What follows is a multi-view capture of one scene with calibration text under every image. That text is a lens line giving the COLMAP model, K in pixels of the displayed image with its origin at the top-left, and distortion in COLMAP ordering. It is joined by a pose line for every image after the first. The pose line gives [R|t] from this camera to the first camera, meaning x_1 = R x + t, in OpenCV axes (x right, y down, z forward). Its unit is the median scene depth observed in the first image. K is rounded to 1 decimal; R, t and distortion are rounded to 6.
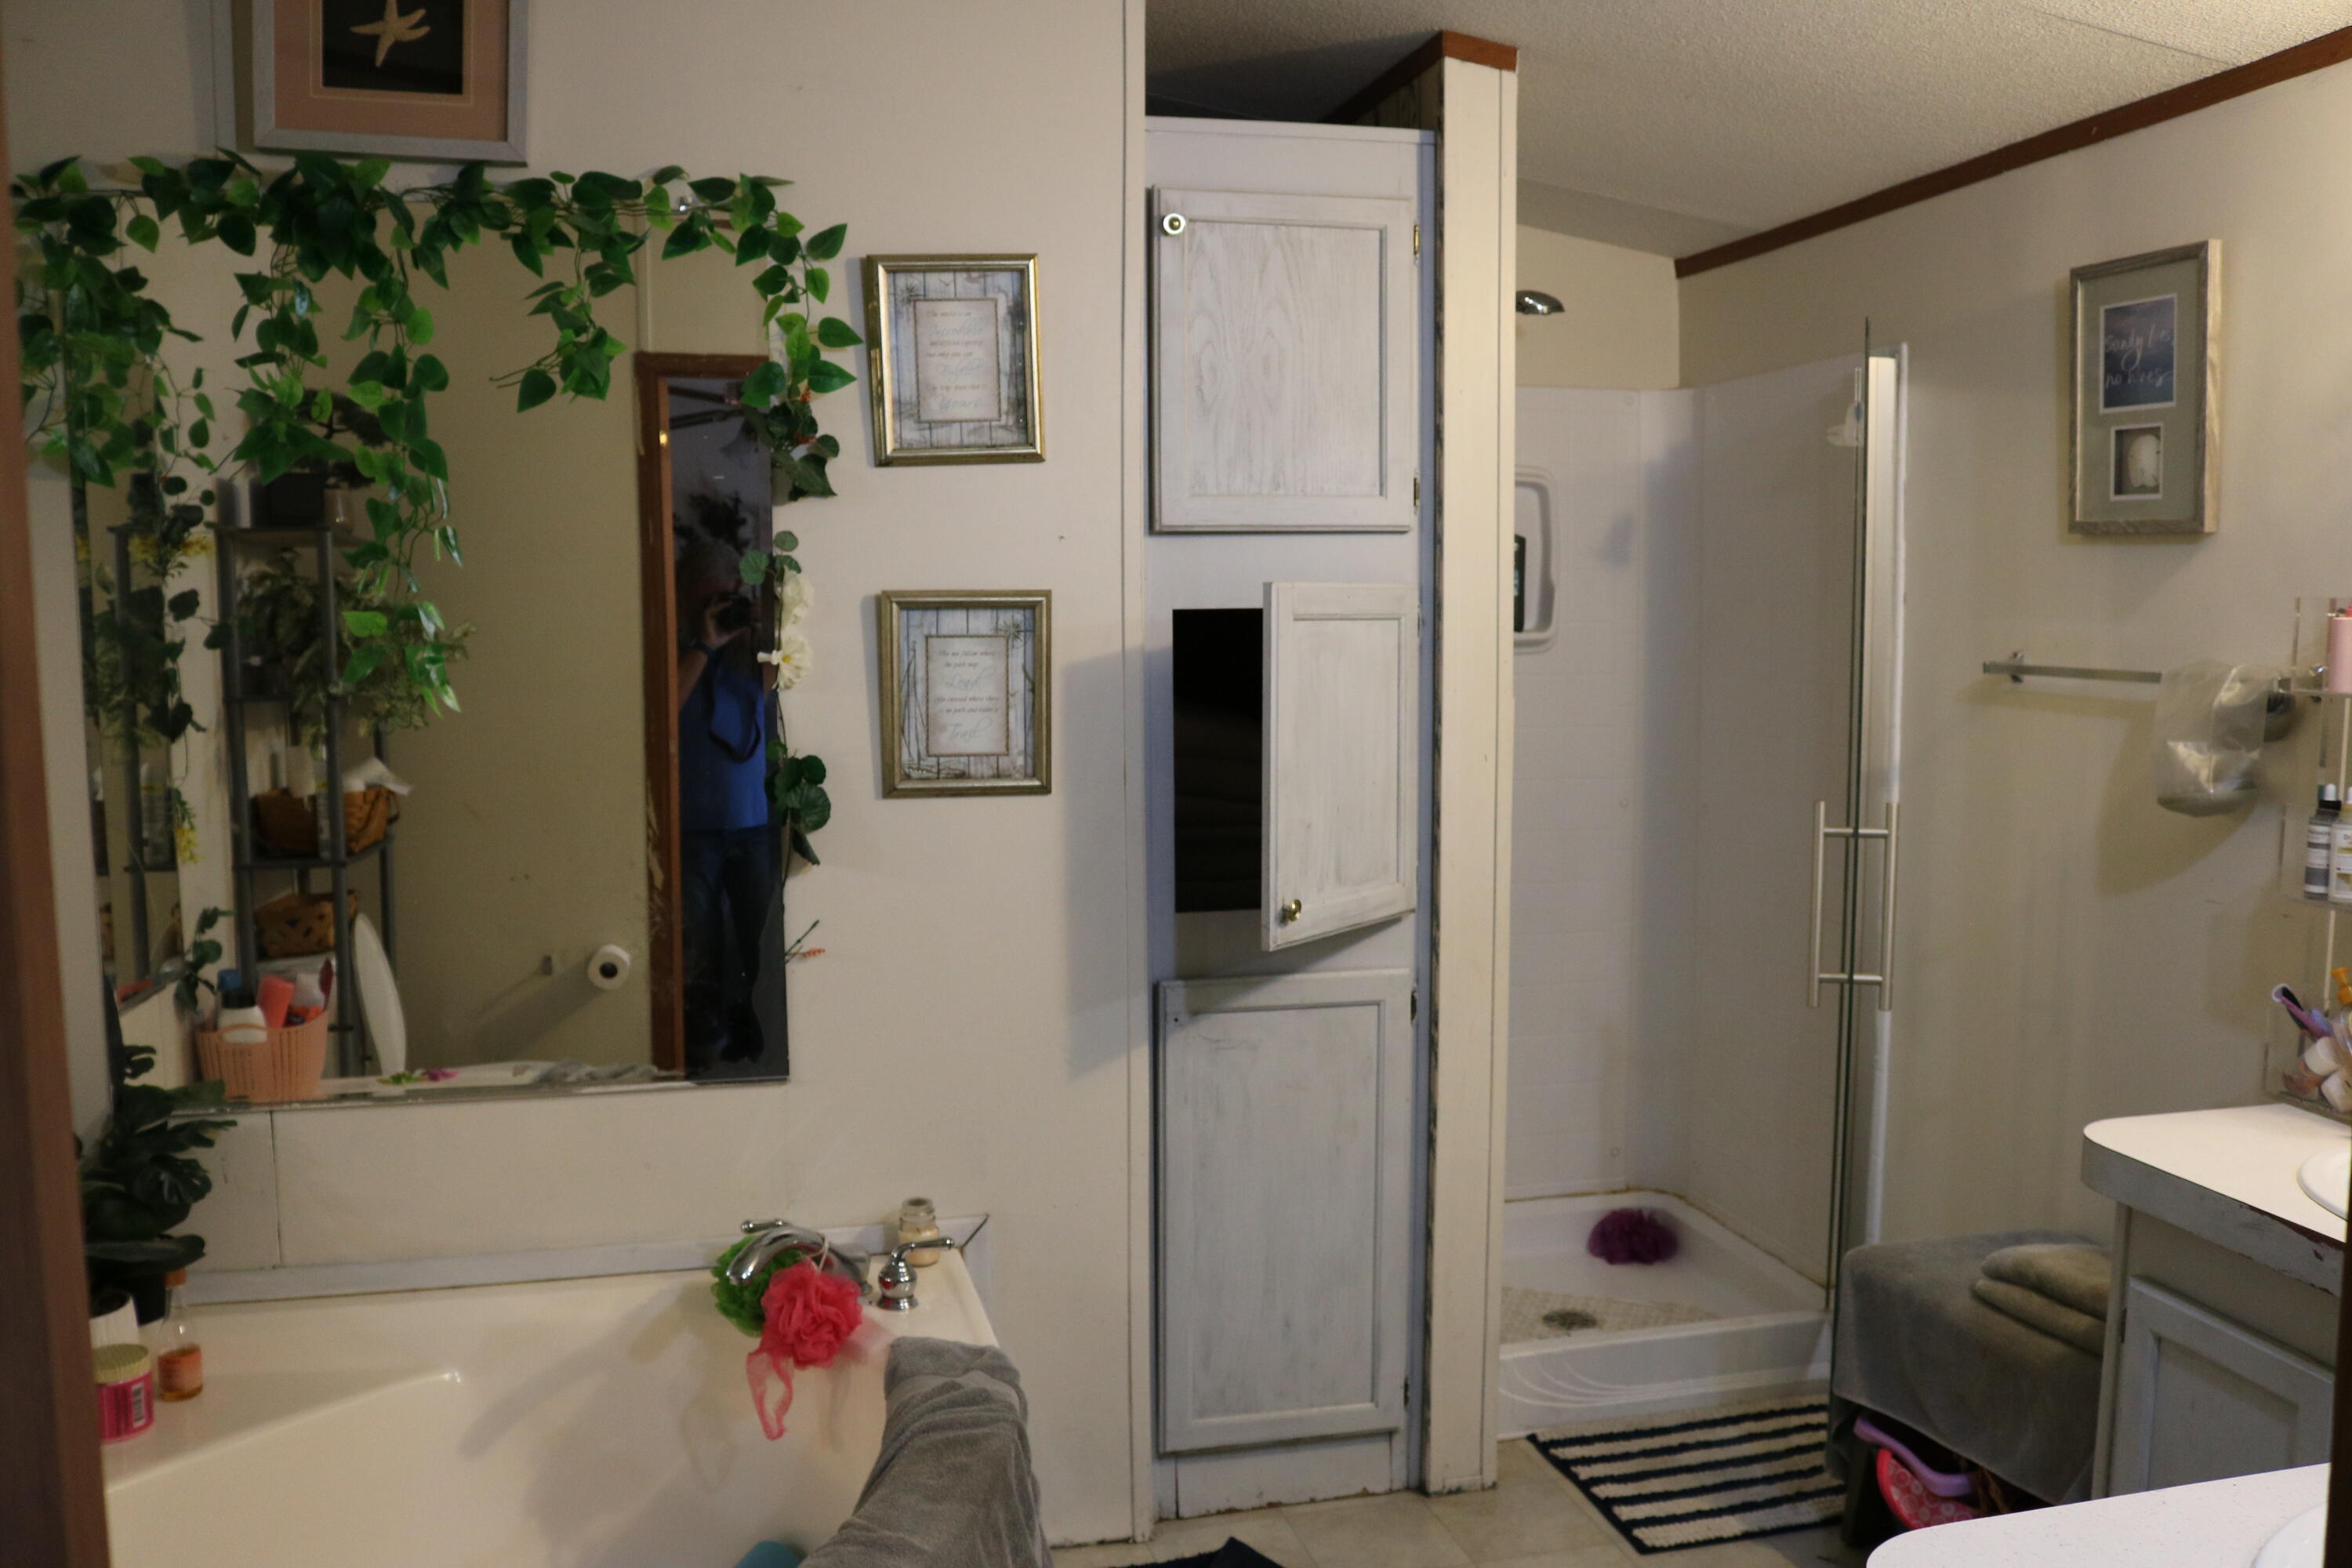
lens RADIAL K [[1931.5, 0, 1185.7], [0, 1931.5, 793.8], [0, 0, 1]] dist [-0.160382, 0.131192]
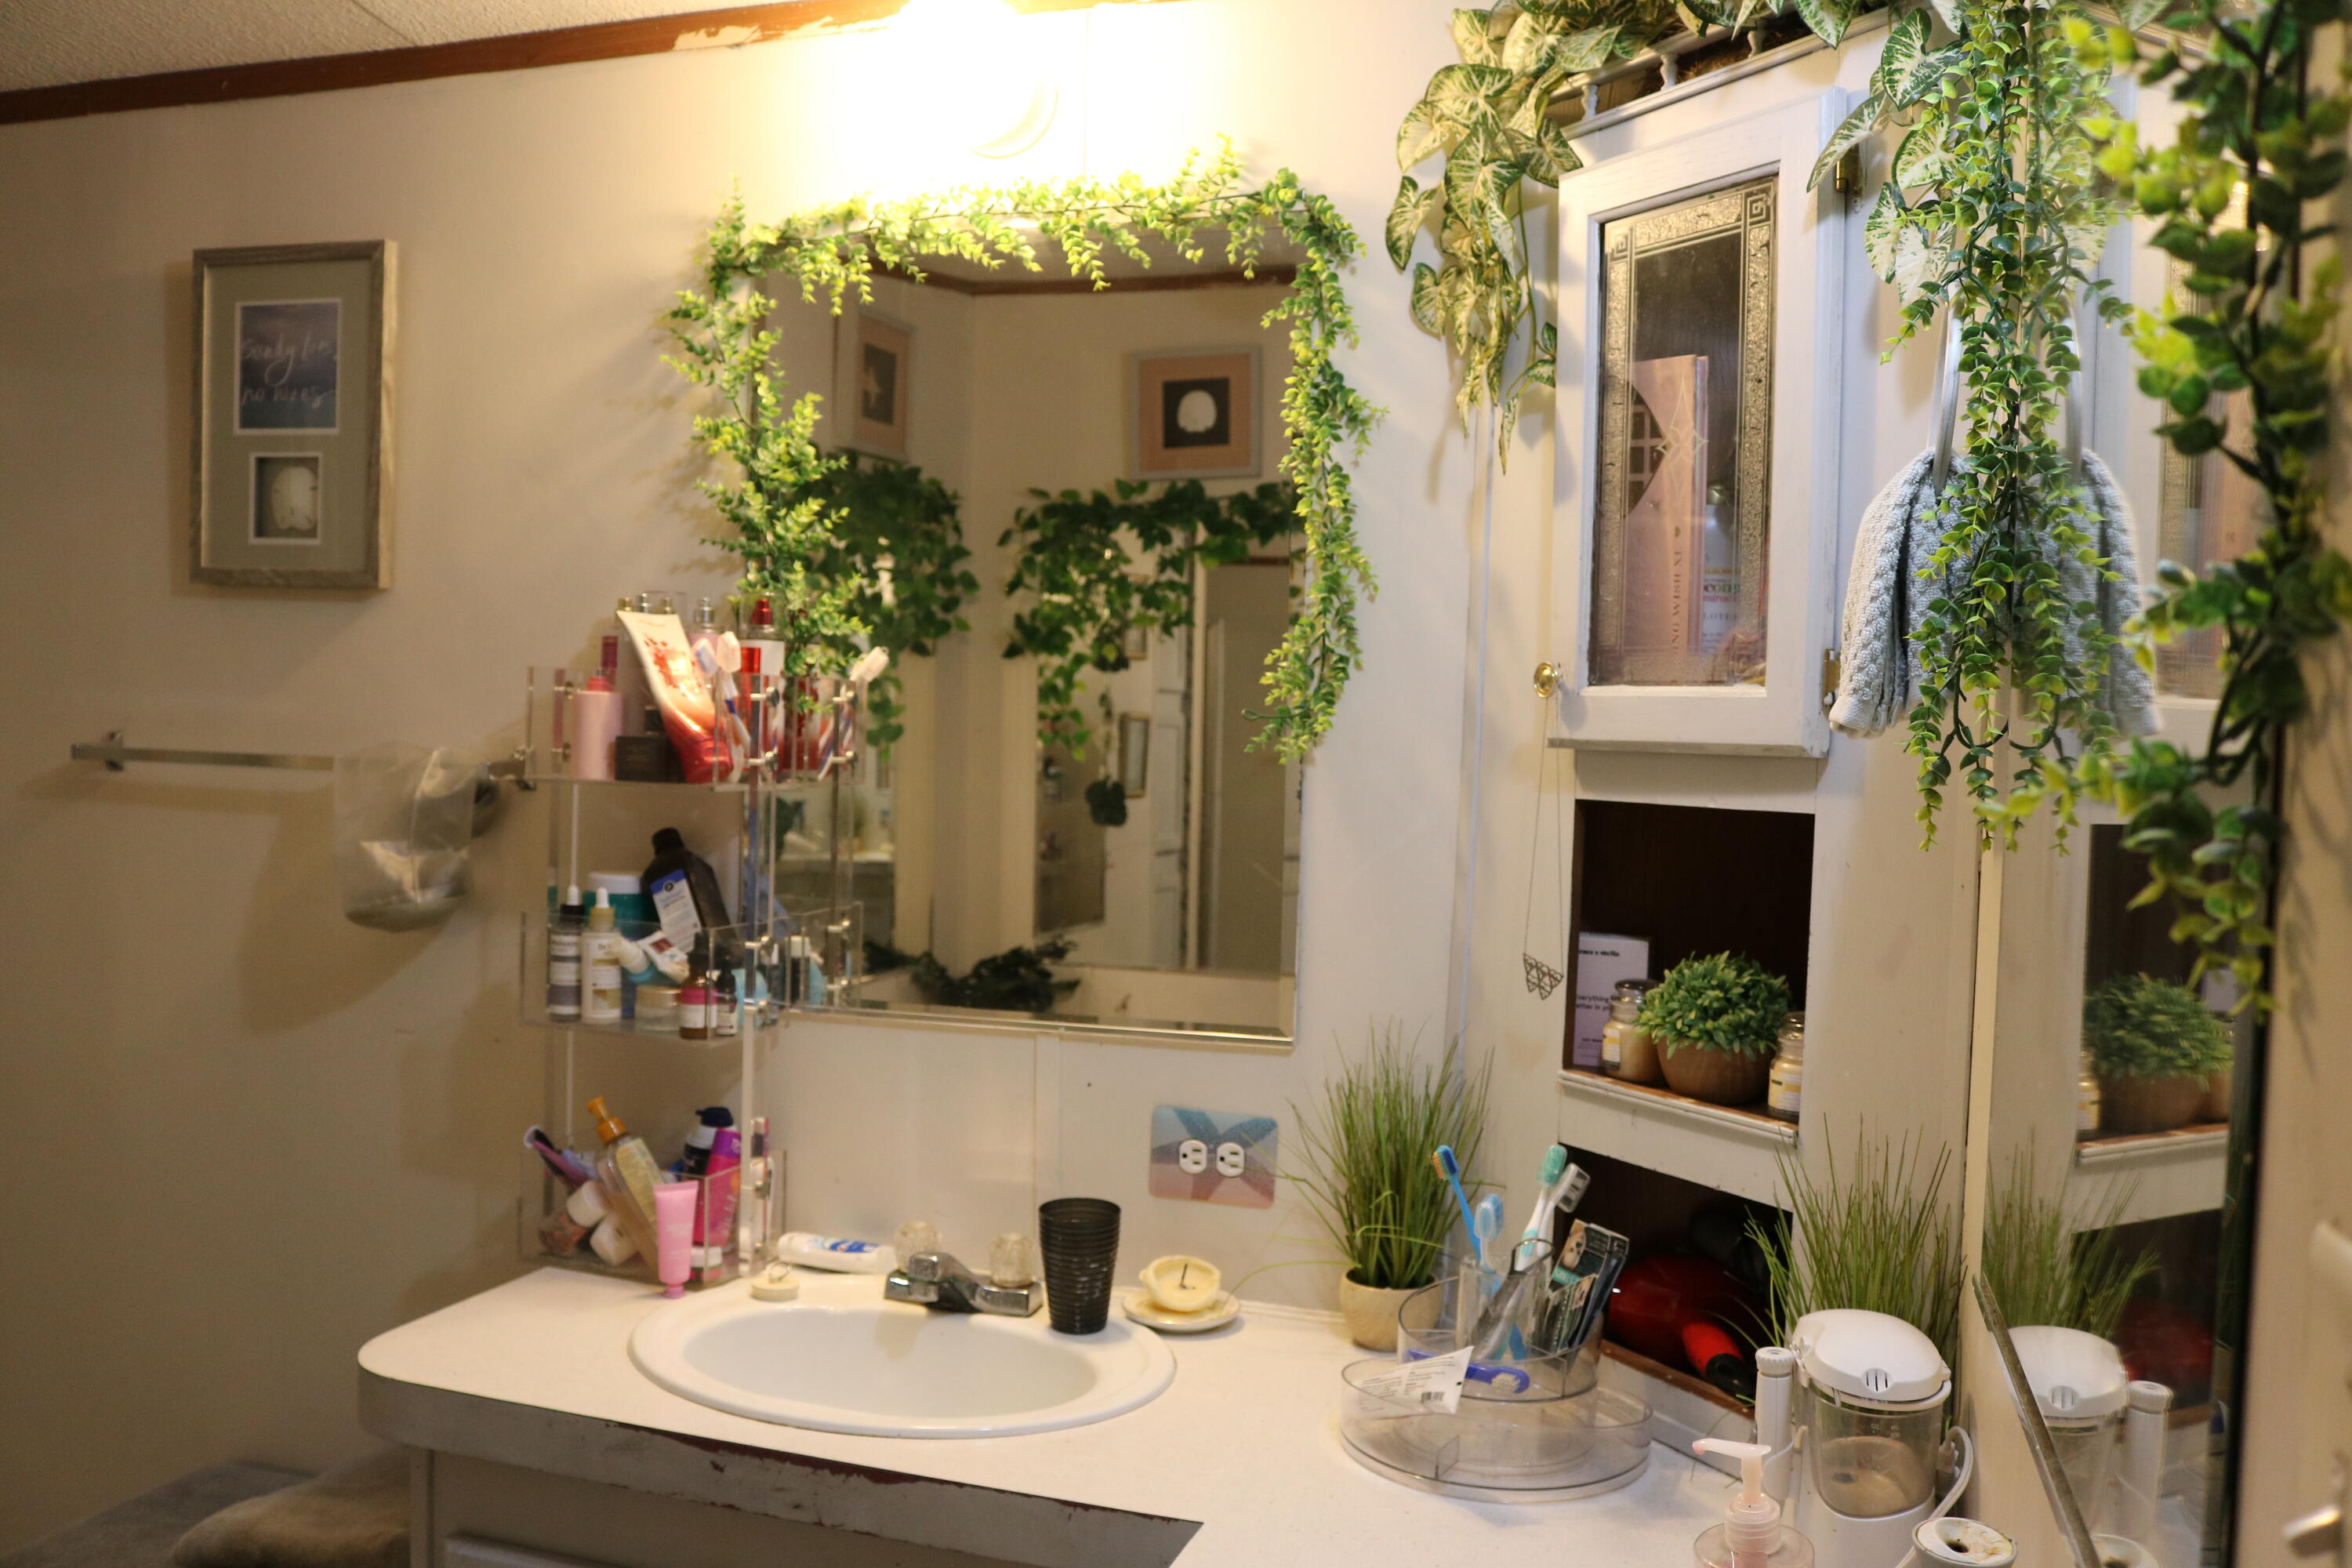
lens RADIAL K [[1931.5, 0, 1168.0], [0, 1931.5, 792.8], [0, 0, 1]] dist [-0.160382, 0.131192]
pose [[0.506397, -0.017187, 0.862129, -0.000353], [0.055136, 0.998401, -0.012482, -0.019276], [-0.860536, 0.053855, 0.506535, 0.275086]]
